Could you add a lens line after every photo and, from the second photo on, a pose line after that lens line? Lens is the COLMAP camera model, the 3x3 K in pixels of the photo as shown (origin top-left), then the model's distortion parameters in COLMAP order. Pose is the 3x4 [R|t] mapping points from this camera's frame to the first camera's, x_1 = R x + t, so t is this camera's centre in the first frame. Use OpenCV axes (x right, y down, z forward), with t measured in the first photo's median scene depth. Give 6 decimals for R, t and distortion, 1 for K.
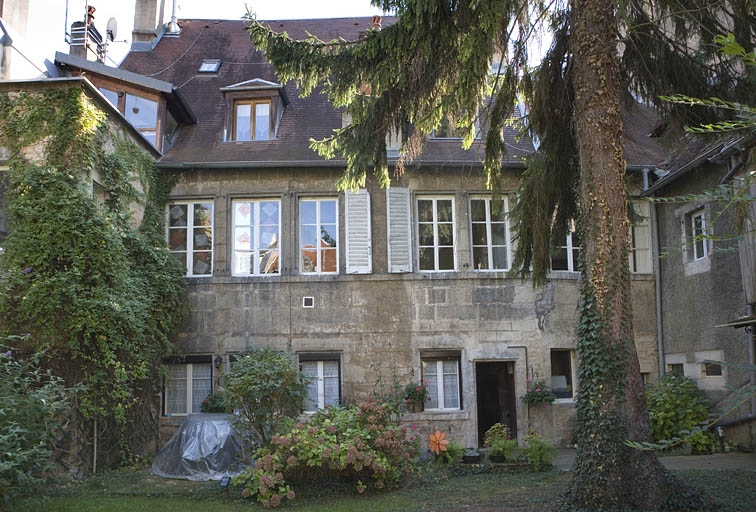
lens RADIAL K [[634.2, 0, 378.0], [0, 634.2, 256.0], [0, 0, 1]] dist [-0.092239, 0.002130]
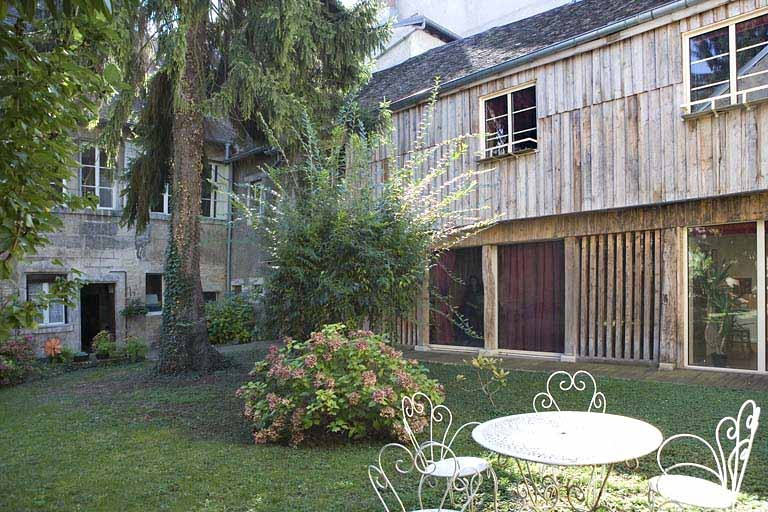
lens RADIAL K [[551.8, 0, 384.0], [0, 551.8, 256.0], [0, 0, 1]] dist [-0.054313, 0.002695]
pose [[0.779143, 0.018747, 0.626566, -0.048018], [-0.095240, 0.991489, 0.088767, -0.034259], [-0.619569, -0.128837, 0.774297, -0.166408]]
